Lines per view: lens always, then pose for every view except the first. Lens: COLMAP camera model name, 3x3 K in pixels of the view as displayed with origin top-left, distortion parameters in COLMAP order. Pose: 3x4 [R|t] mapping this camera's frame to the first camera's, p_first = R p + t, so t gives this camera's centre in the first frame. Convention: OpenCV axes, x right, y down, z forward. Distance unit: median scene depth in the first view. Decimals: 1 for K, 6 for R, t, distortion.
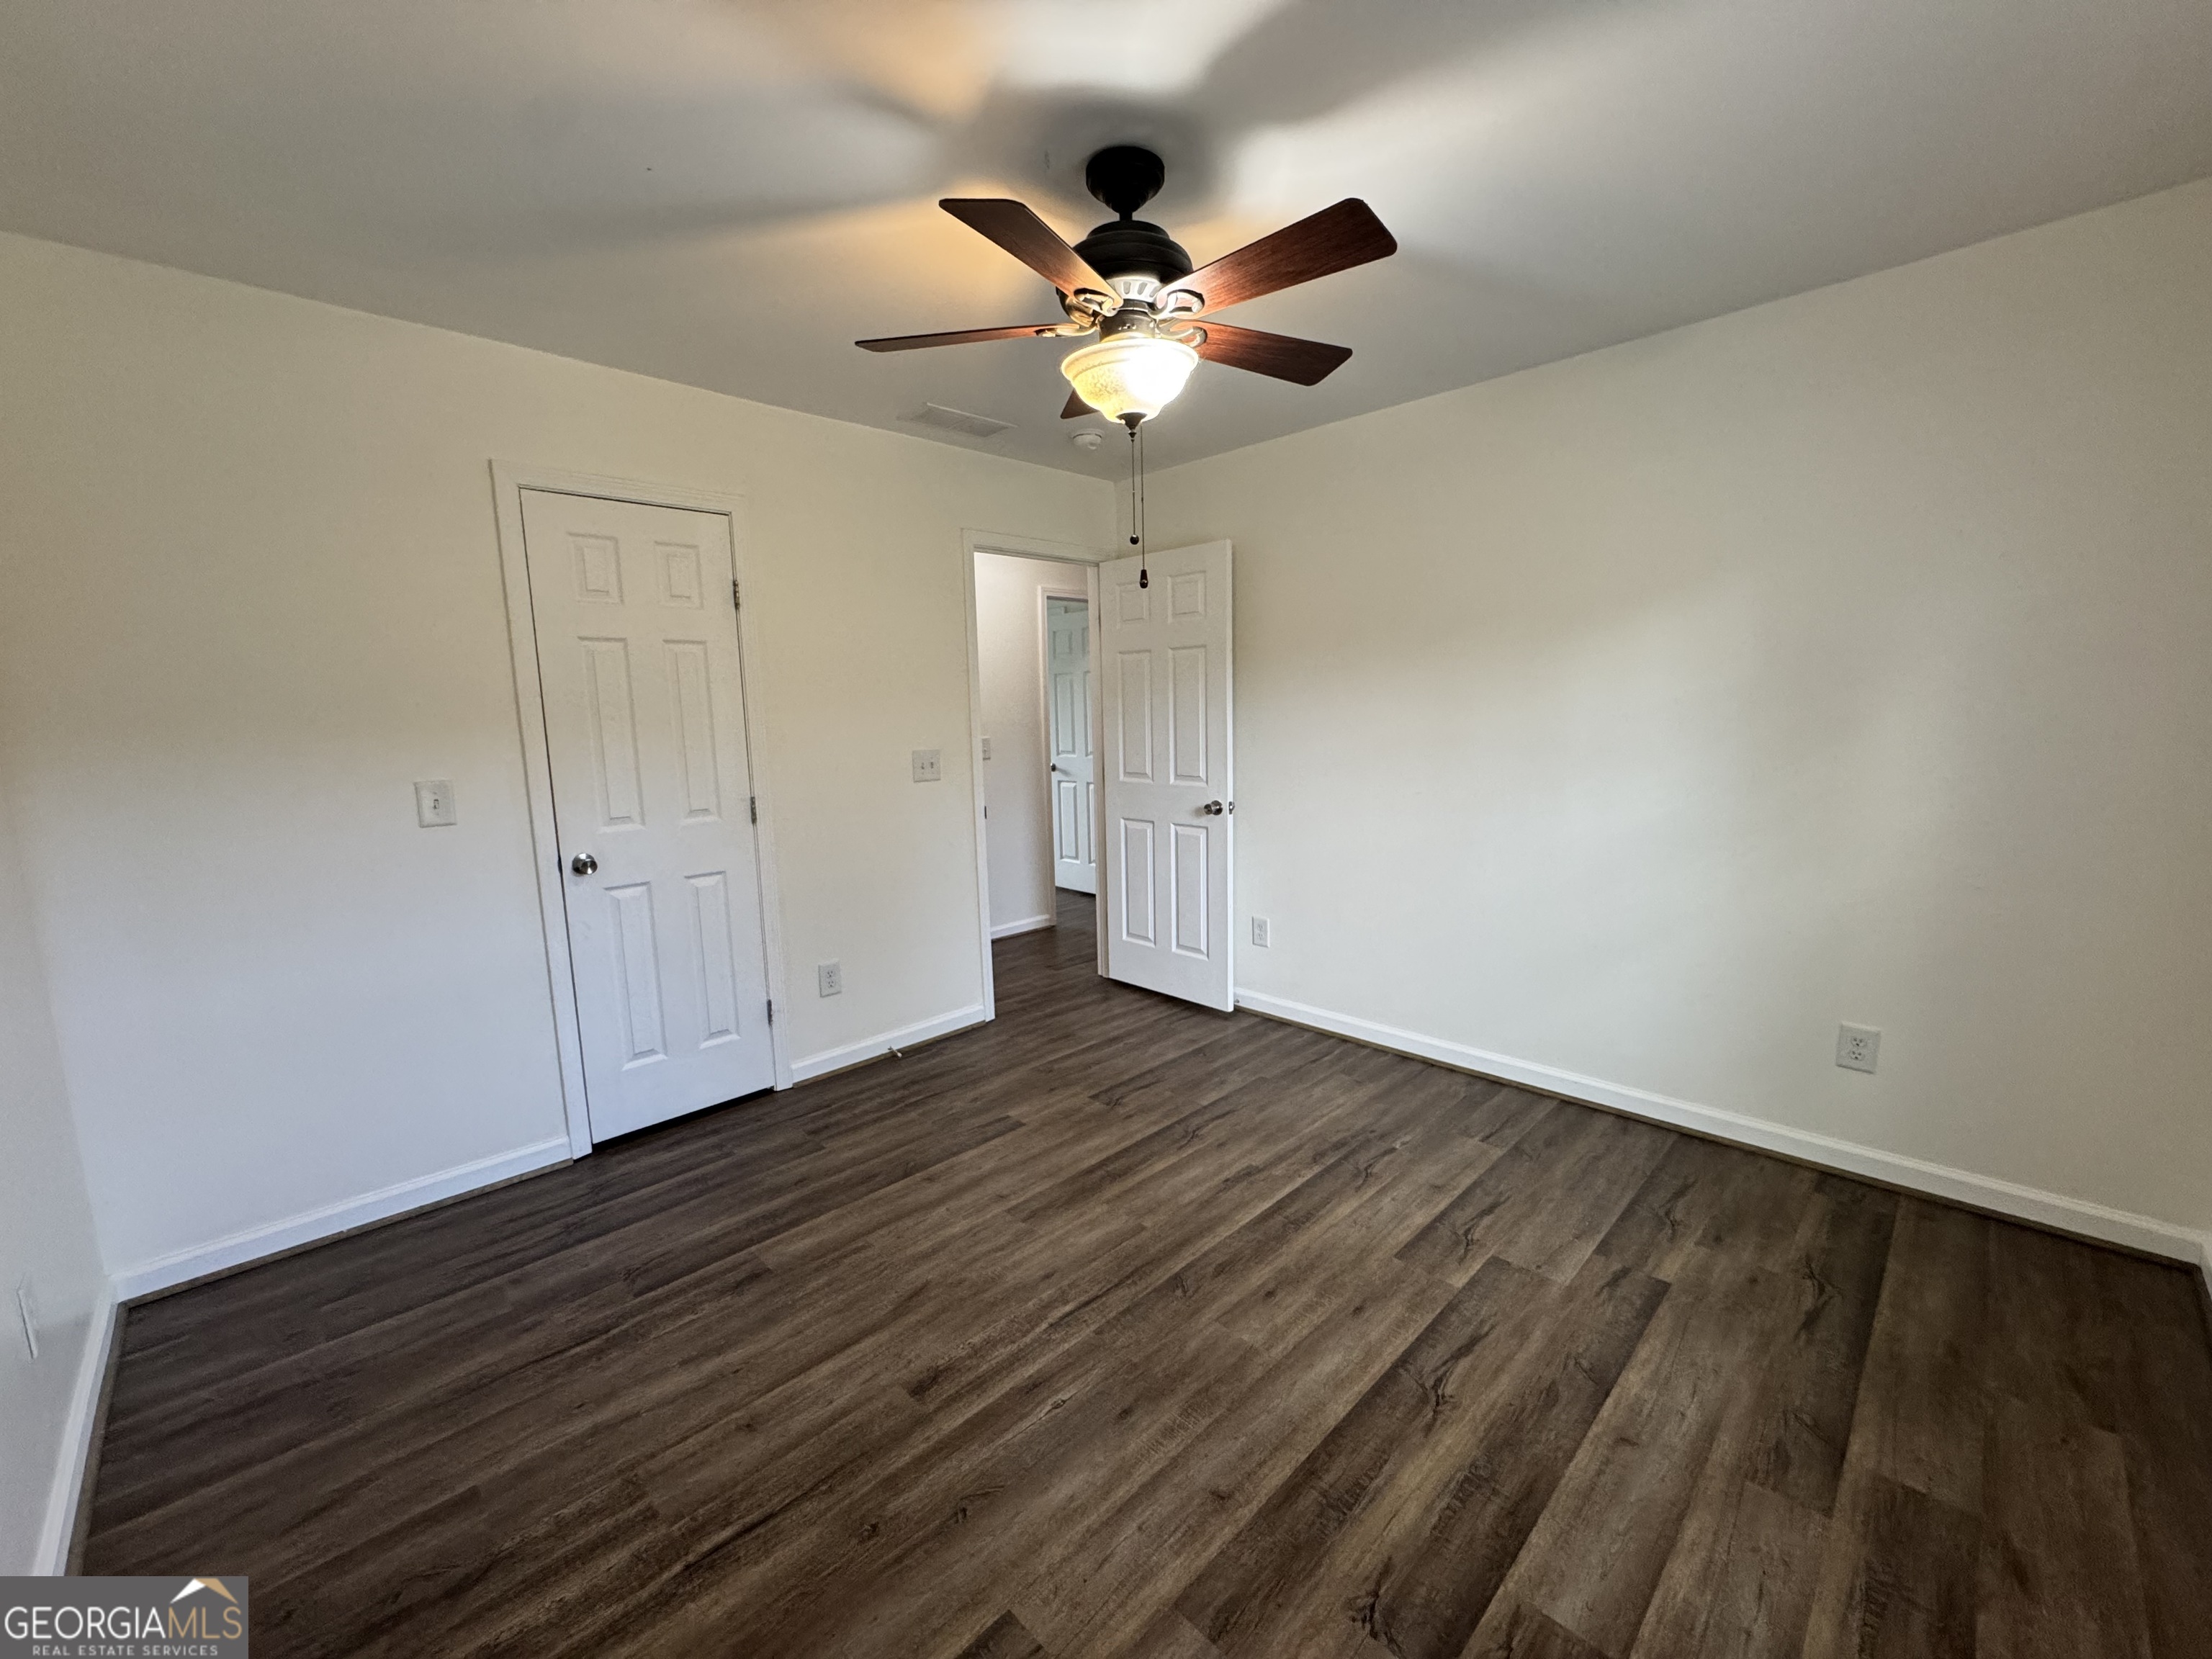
lens RADIAL K [[887.3, 0, 1107.3], [0, 887.3, 829.0], [0, 0, 1]] dist [-0.002932, 0.000256]
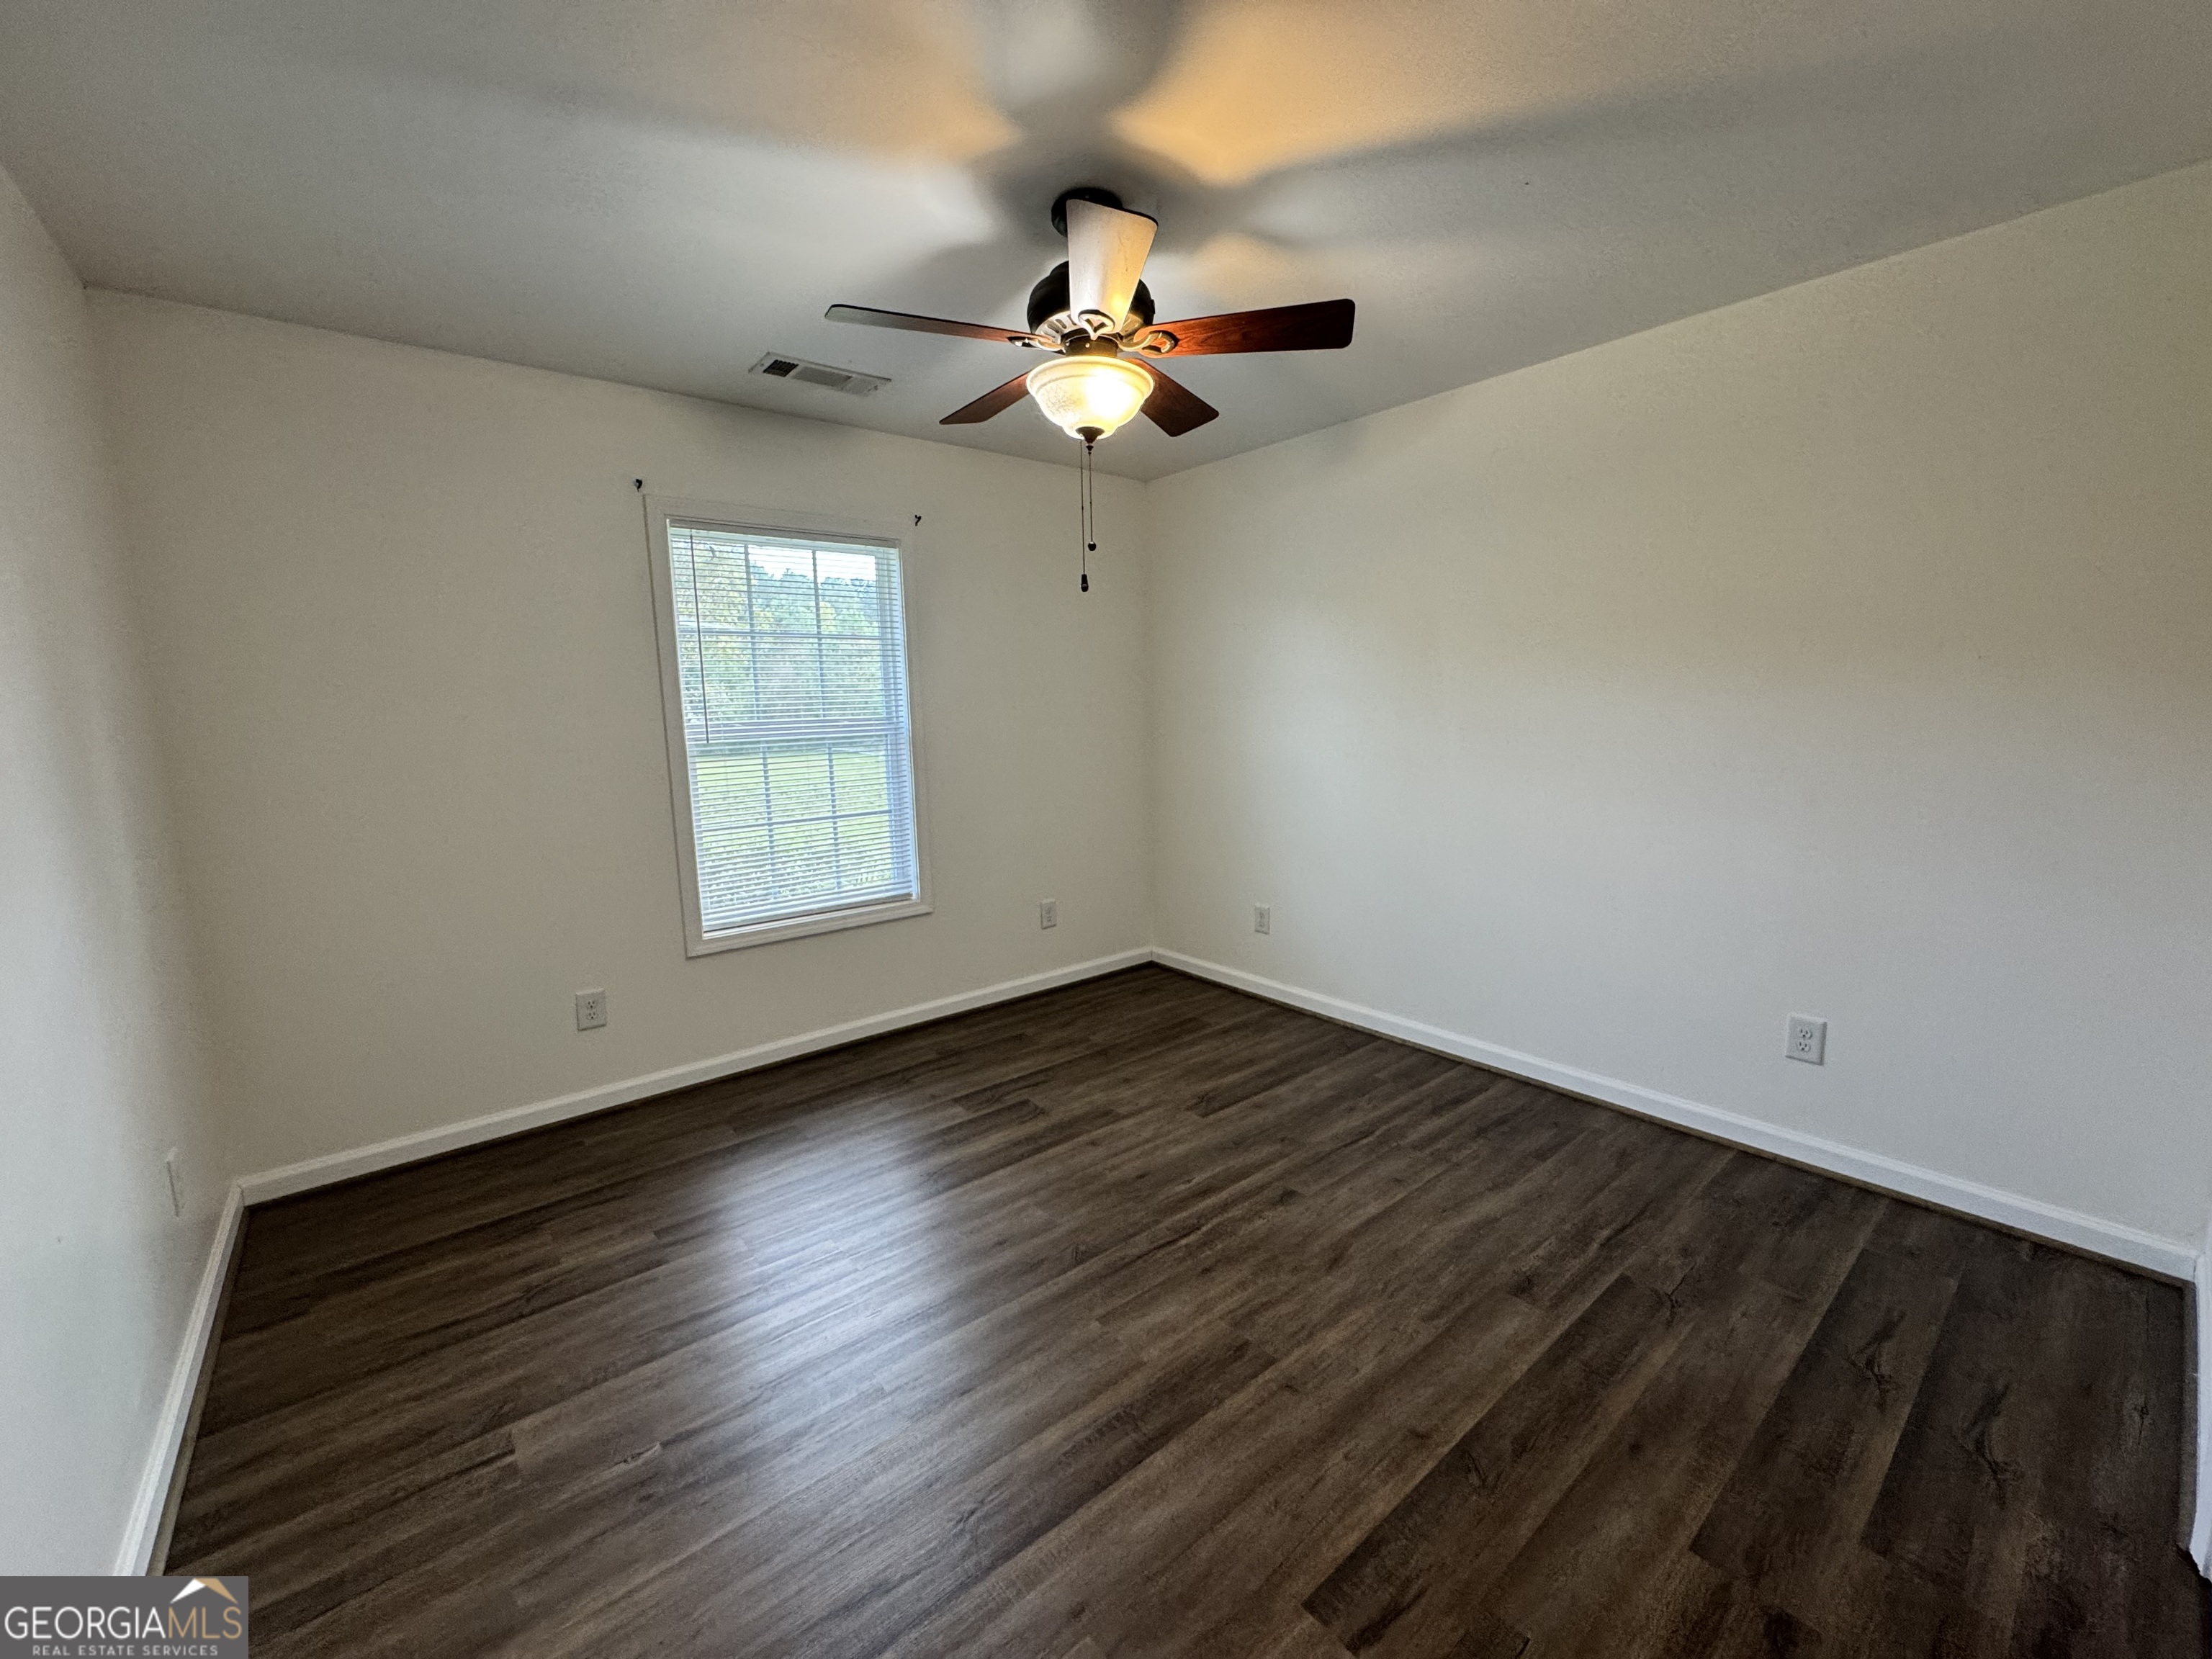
lens RADIAL K [[887.3, 0, 1106.7], [0, 887.3, 829.6], [0, 0, 1]] dist [-0.002932, 0.000256]
pose [[-0.995048, 0.033852, 0.093450, -0.064677], [0.058162, 0.960744, 0.271273, -0.248784], [-0.080598, 0.275365, -0.957955, 1.835336]]
